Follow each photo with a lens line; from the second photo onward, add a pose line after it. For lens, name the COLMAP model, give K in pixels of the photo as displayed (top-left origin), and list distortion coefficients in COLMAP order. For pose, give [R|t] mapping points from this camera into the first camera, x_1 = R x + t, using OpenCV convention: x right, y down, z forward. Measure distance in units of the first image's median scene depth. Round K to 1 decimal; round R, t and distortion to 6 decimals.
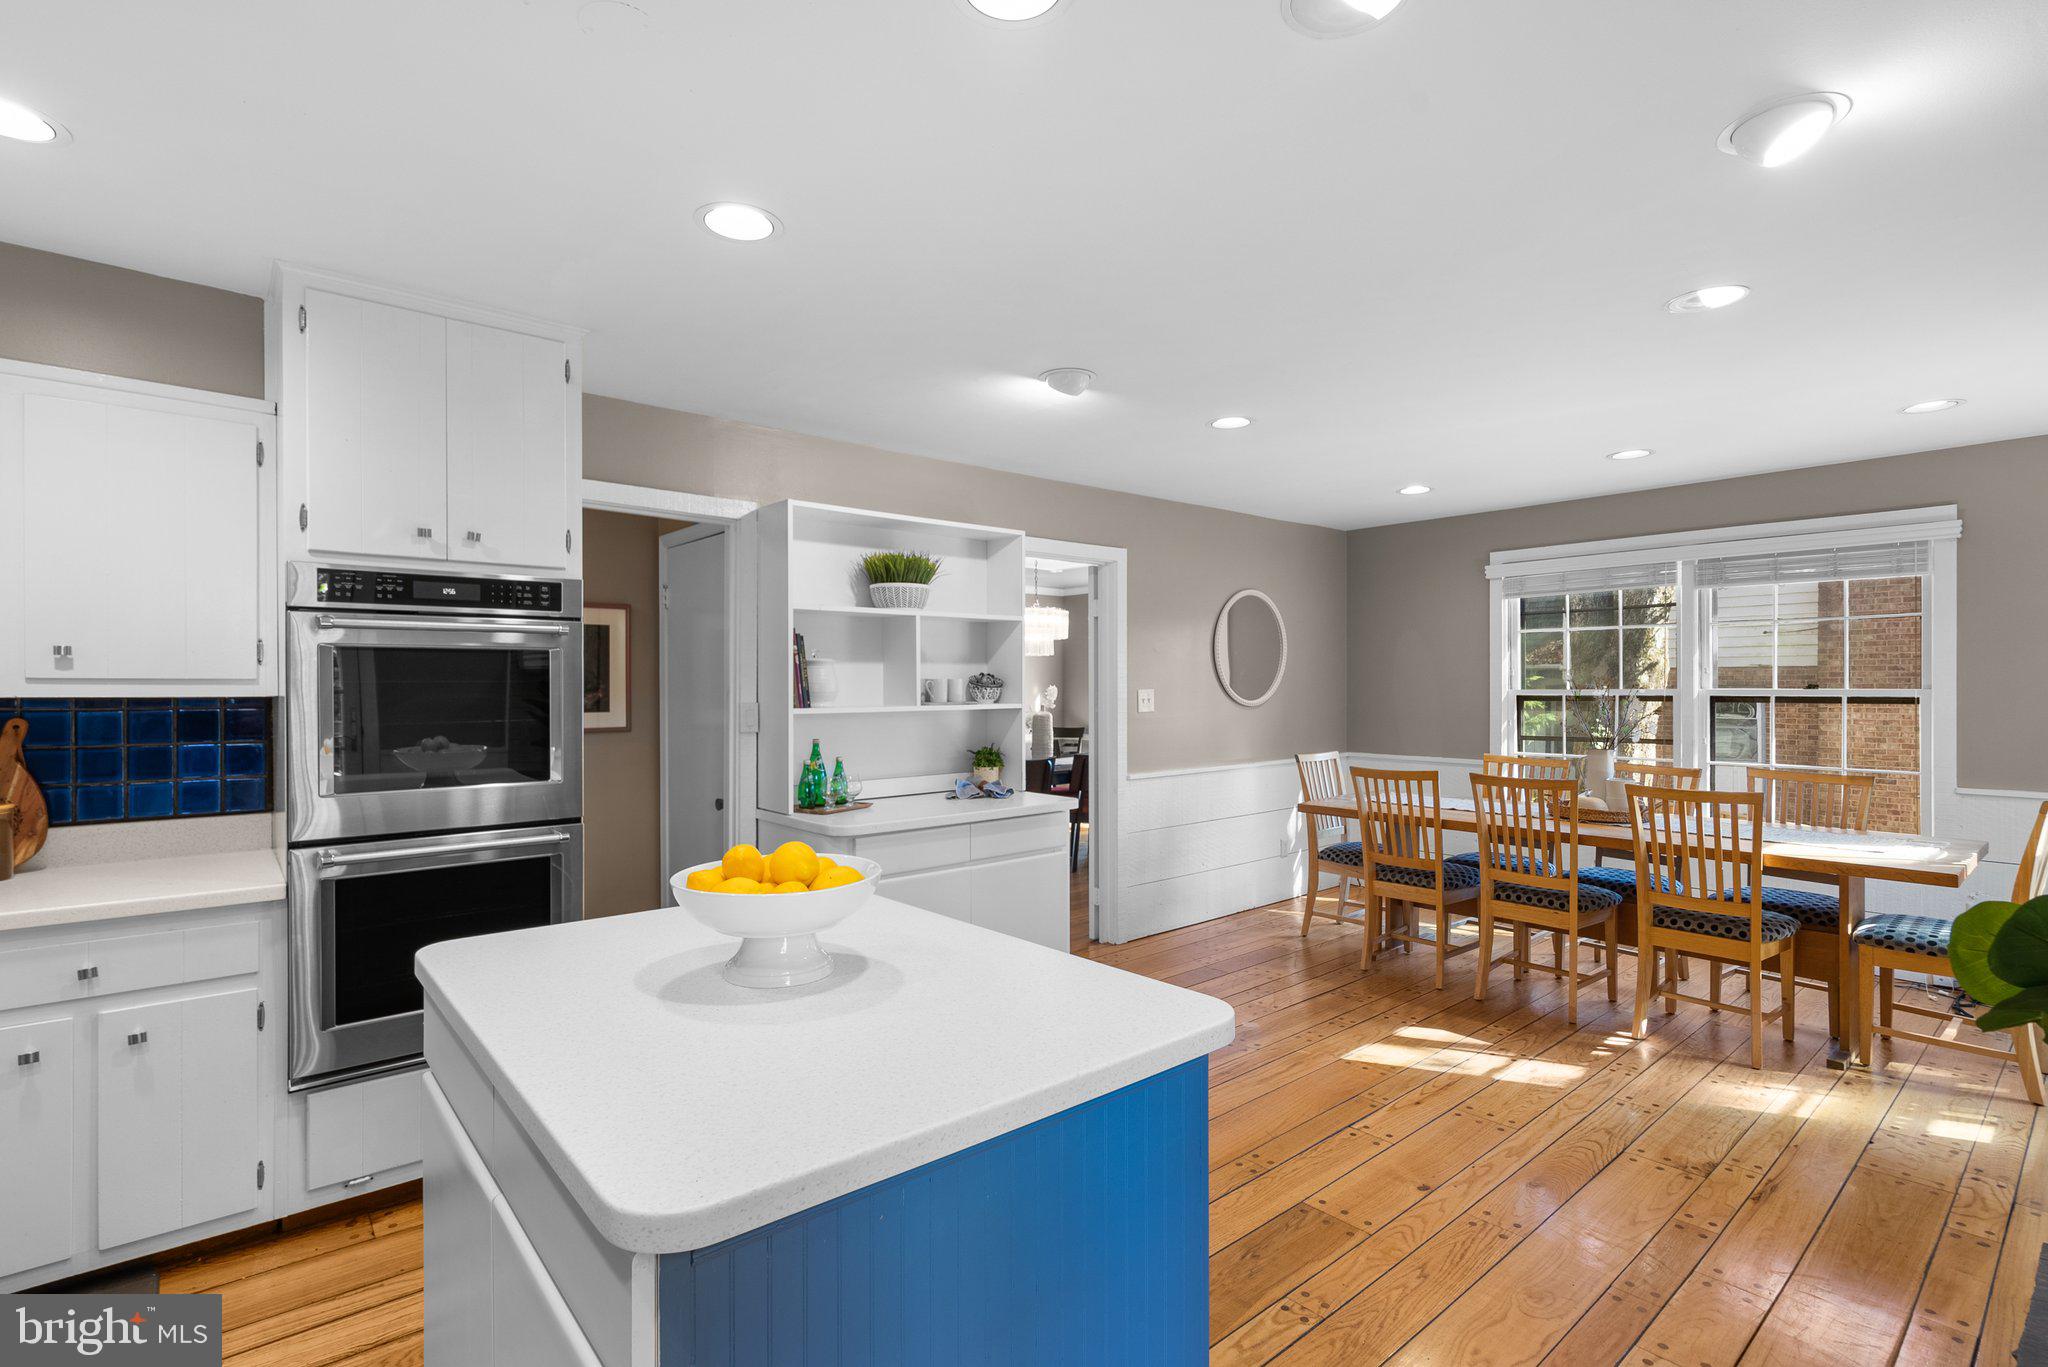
lens RADIAL K [[953.7, 0, 1020.0], [0, 953.7, 686.2], [0, 0, 1]] dist [-0.001366, -0.000082]
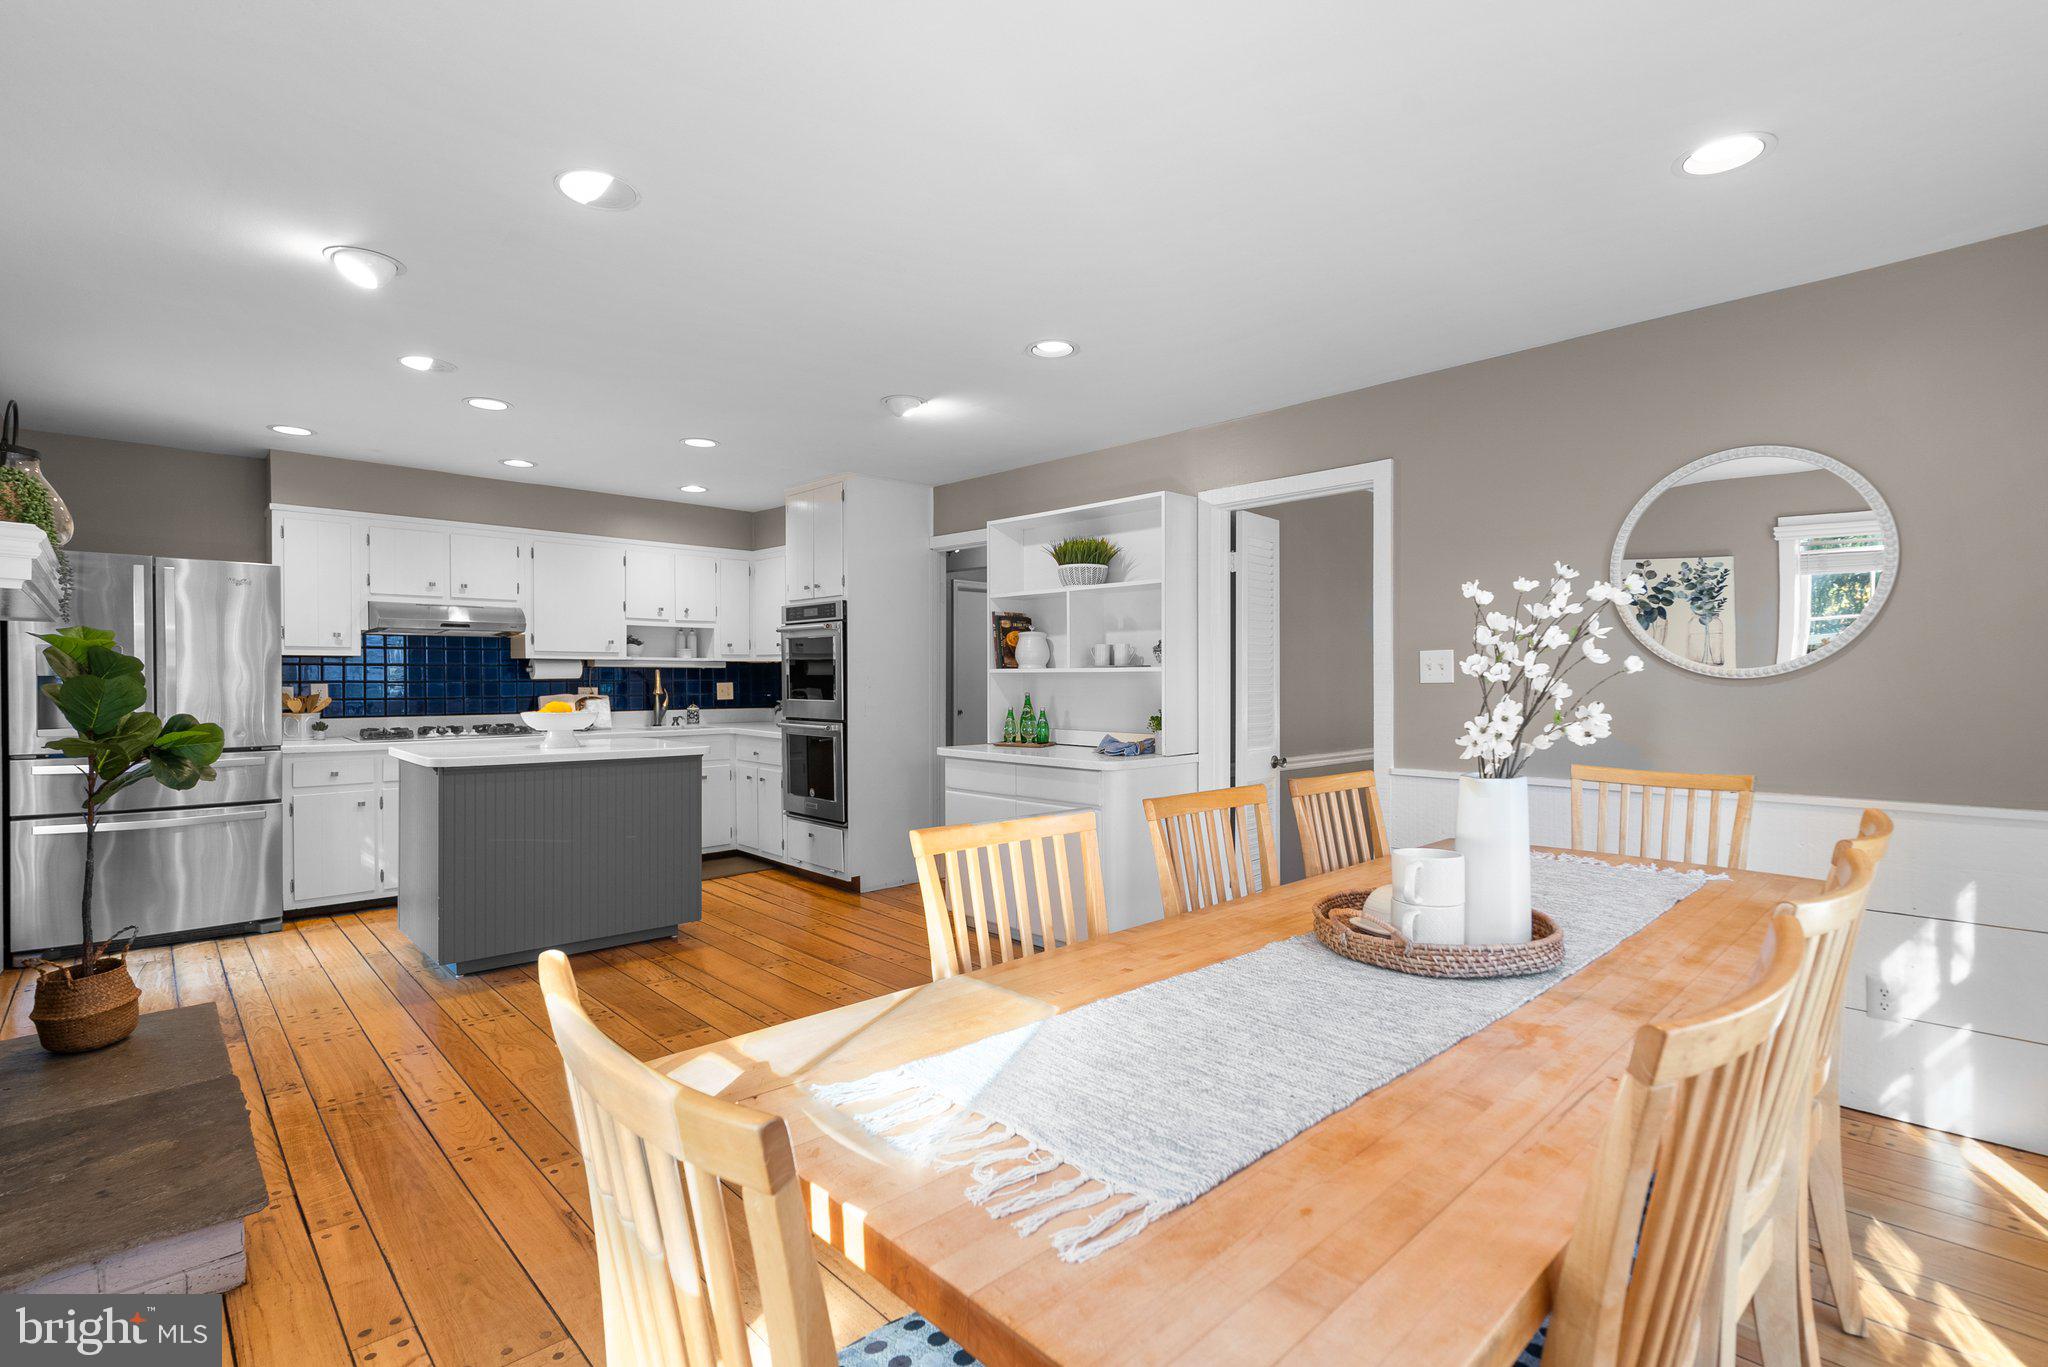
lens RADIAL K [[953.7, 0, 1022.0], [0, 953.7, 687.5], [0, 0, 1]] dist [-0.001366, -0.000082]
pose [[0.058760, 0.012690, -0.998191, 1.131008], [-0.003647, 0.999915, 0.012497, 0.031776], [0.998265, 0.002906, 0.058801, 0.928561]]
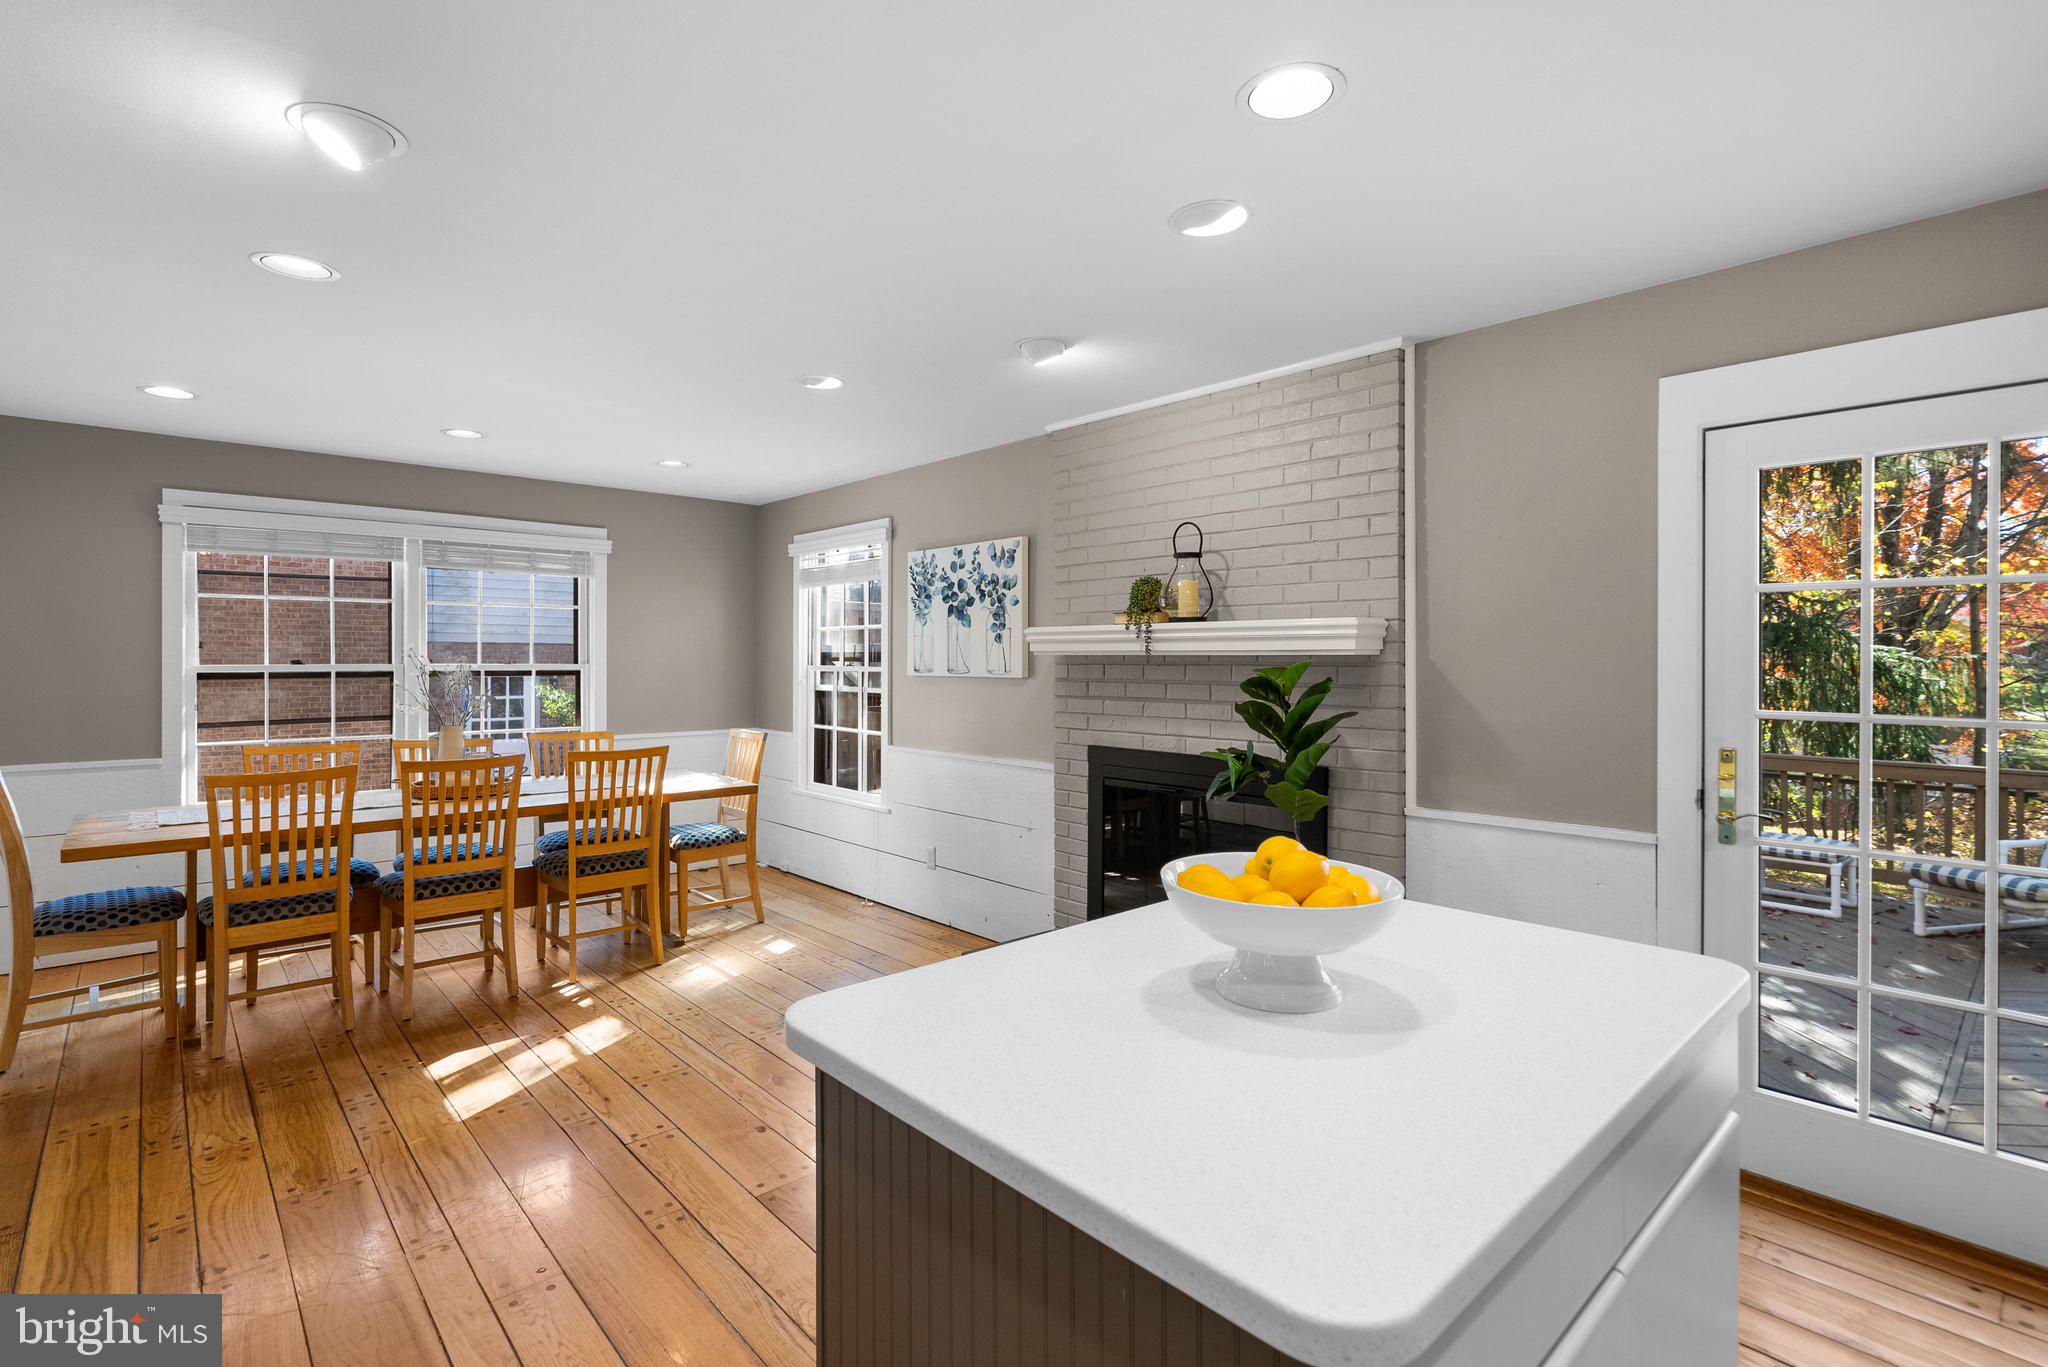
lens RADIAL K [[953.7, 0, 1010.1], [0, 953.7, 653.6], [0, 0, 1]] dist [-0.001366, -0.000082]
pose [[-0.029134, 0.008184, 0.999542, -0.454613], [-0.000036, 0.999966, -0.008189, -0.000224], [-0.999576, -0.000274, -0.029132, 0.516801]]
